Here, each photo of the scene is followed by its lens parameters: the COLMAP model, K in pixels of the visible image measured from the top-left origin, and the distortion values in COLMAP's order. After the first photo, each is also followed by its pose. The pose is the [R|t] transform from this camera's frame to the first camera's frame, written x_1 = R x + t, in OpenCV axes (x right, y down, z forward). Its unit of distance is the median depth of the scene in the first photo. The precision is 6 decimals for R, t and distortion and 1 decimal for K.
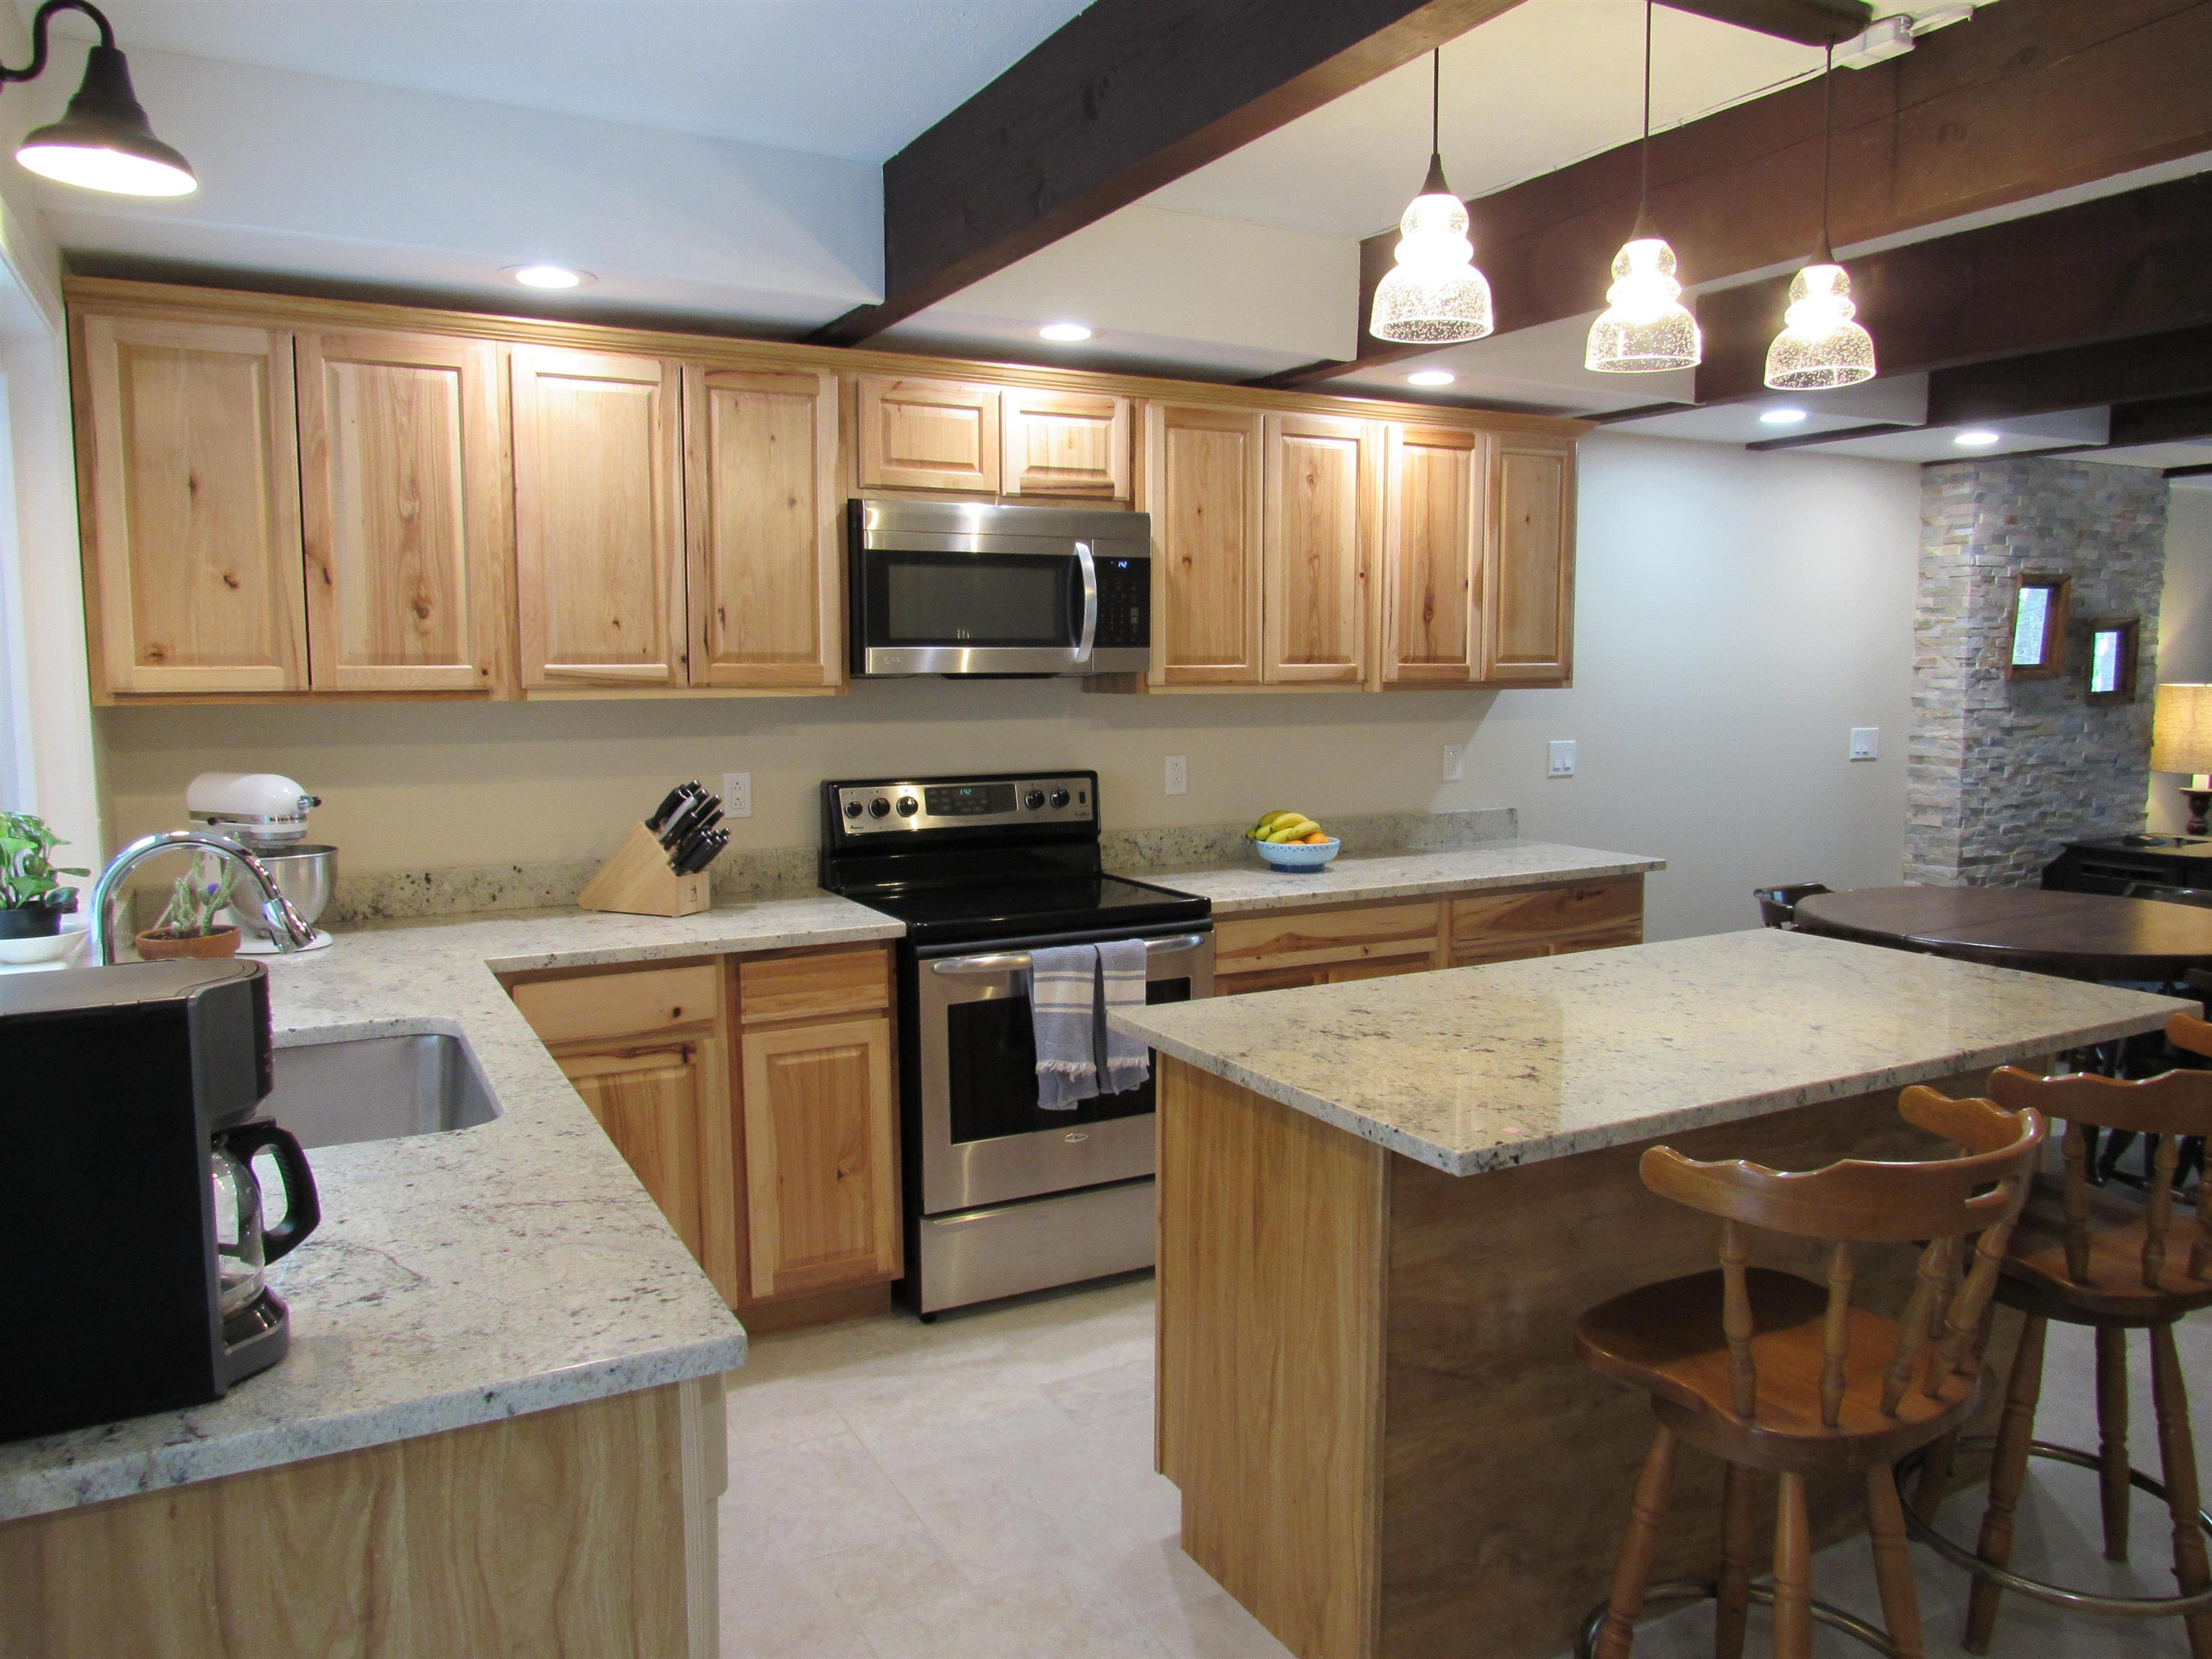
lens RADIAL K [[1586.1, 0, 1101.5], [0, 1586.1, 828.7], [0, 0, 1]] dist [-0.014104, -0.005438]
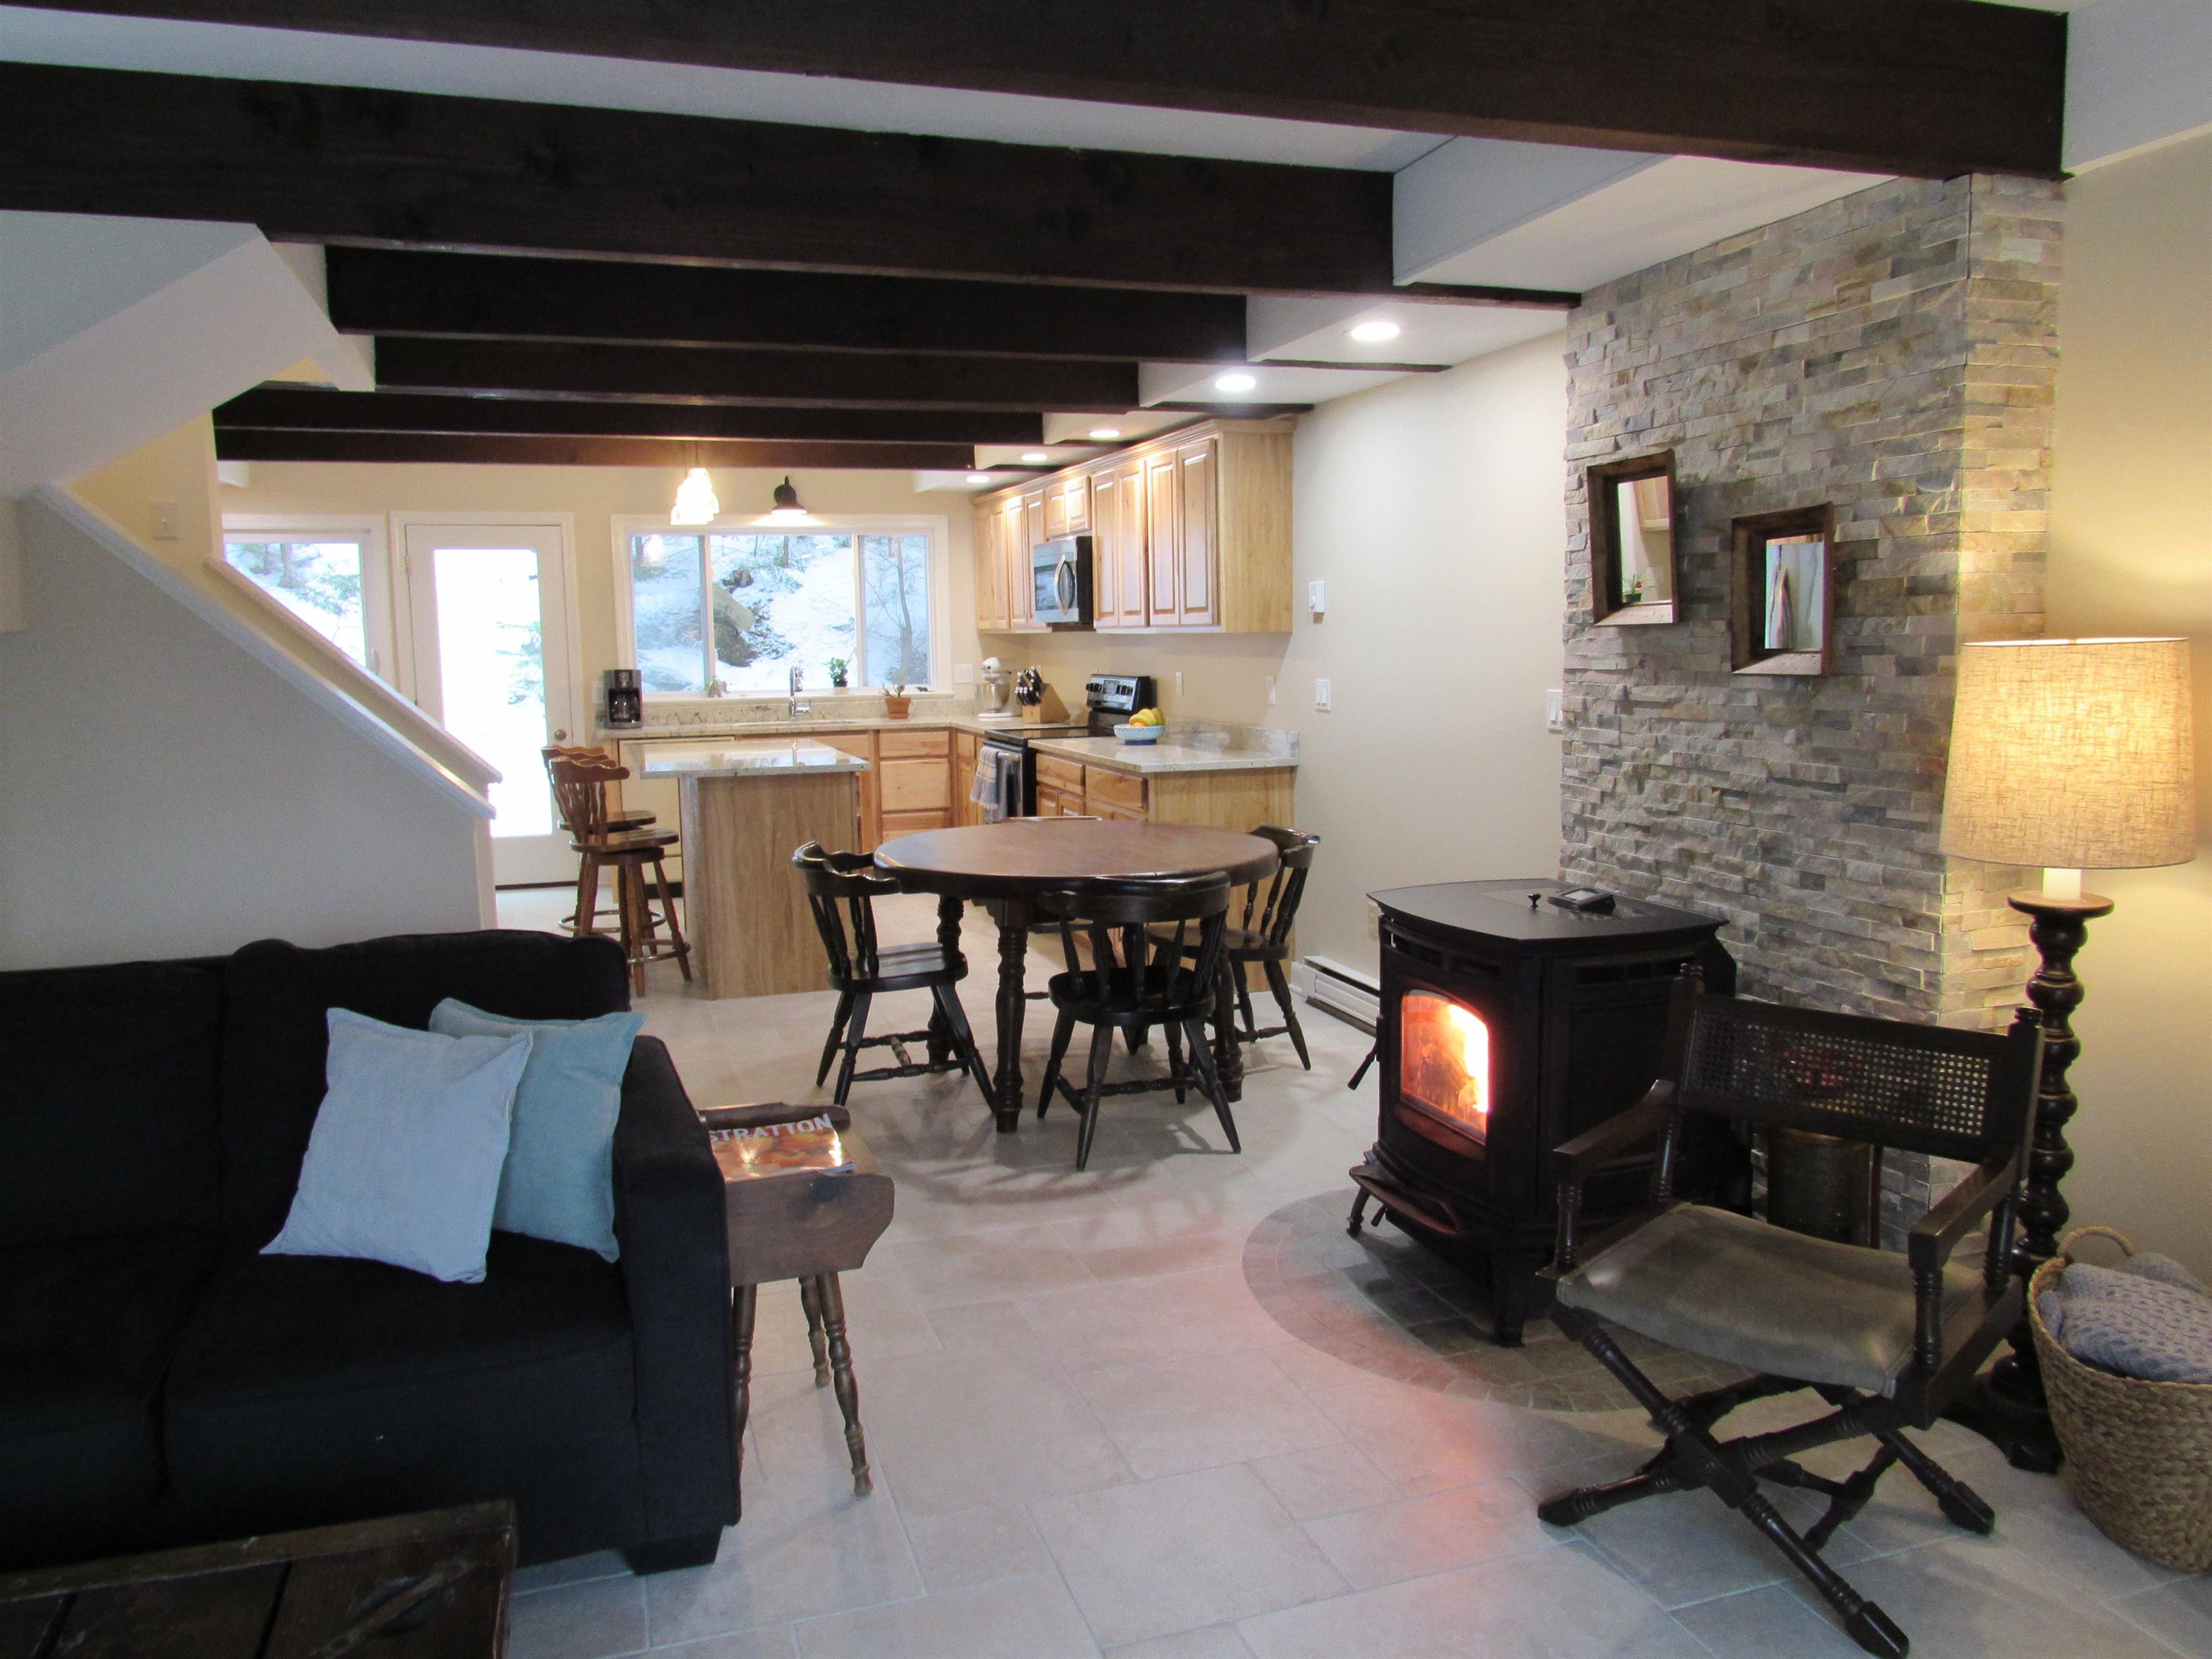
lens RADIAL K [[1586.1, 0, 1121.4], [0, 1586.1, 814.0], [0, 0, 1]] dist [-0.014104, -0.005438]
pose [[-0.169637, 0.116954, -0.978542, 1.243640], [-0.094519, 0.986425, 0.134282, -0.085674], [0.980963, 0.115270, -0.156280, 0.903951]]
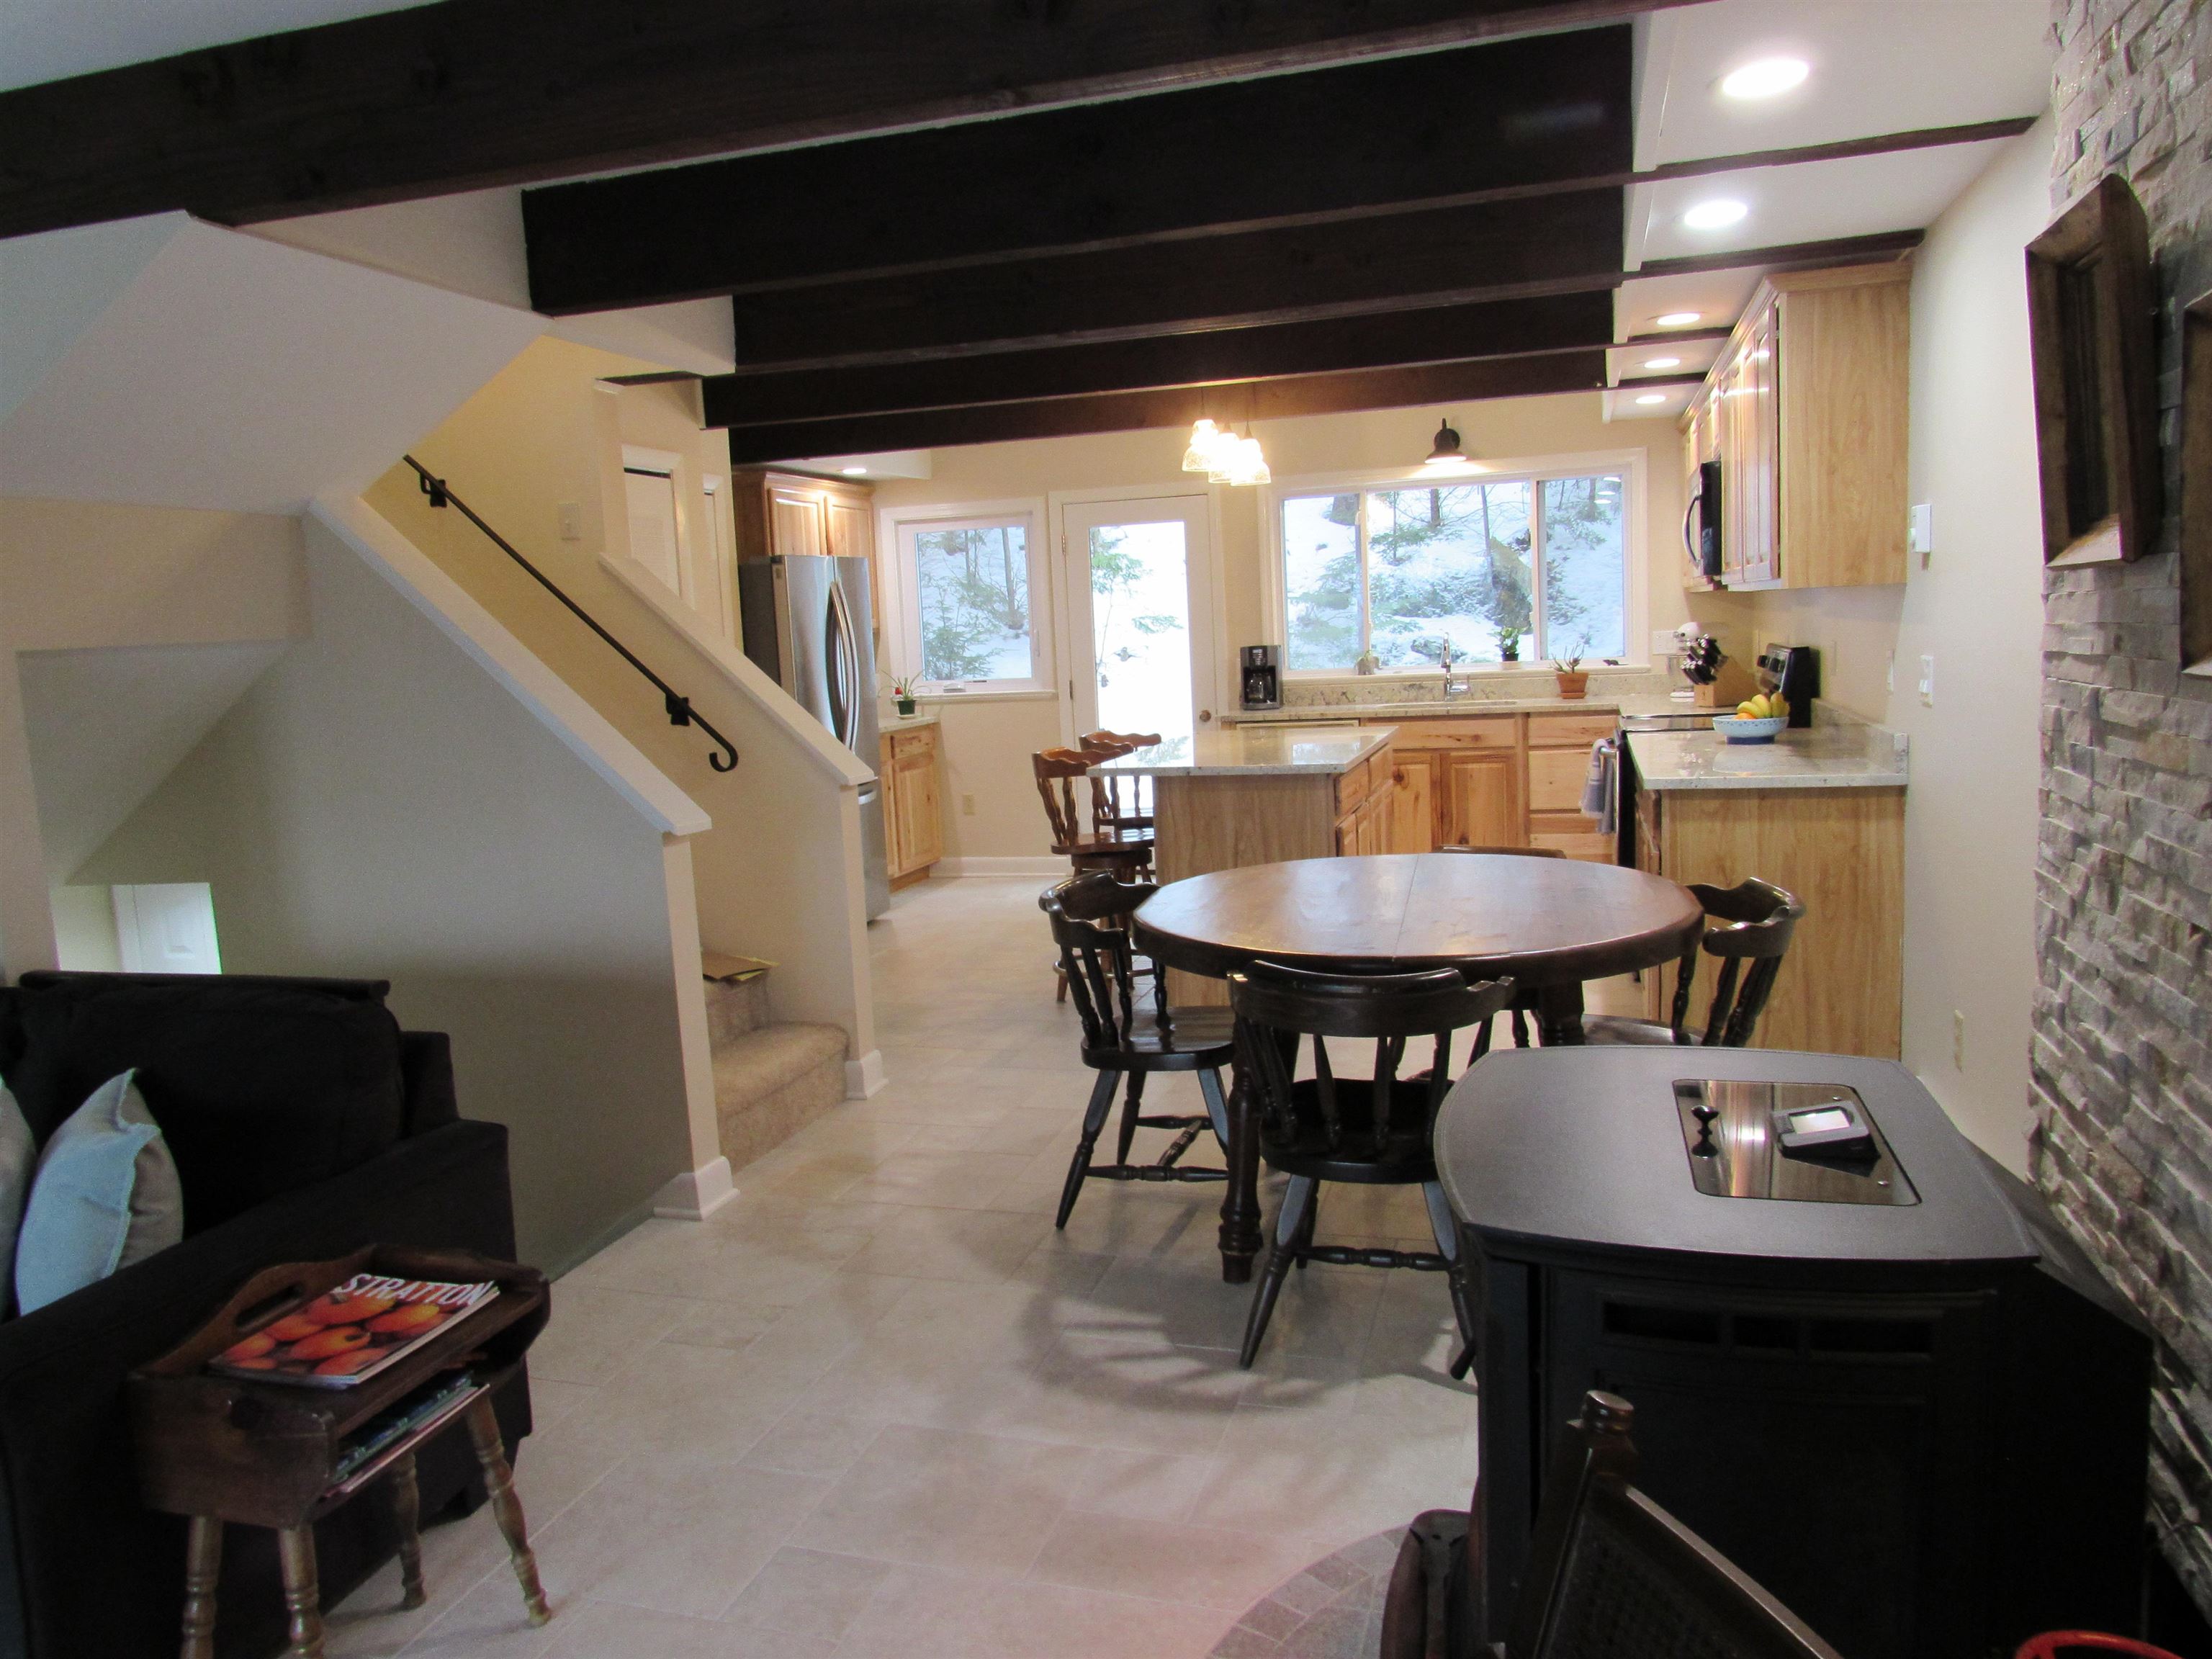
lens RADIAL K [[1586.1, 0, 1108.2], [0, 1586.1, 824.9], [0, 0, 1]] dist [-0.014104, -0.005438]
pose [[-0.709171, 0.124131, -0.694023, 0.933648], [-0.029300, 0.978340, 0.204922, -0.101857], [0.704427, 0.165660, -0.690173, 1.079629]]
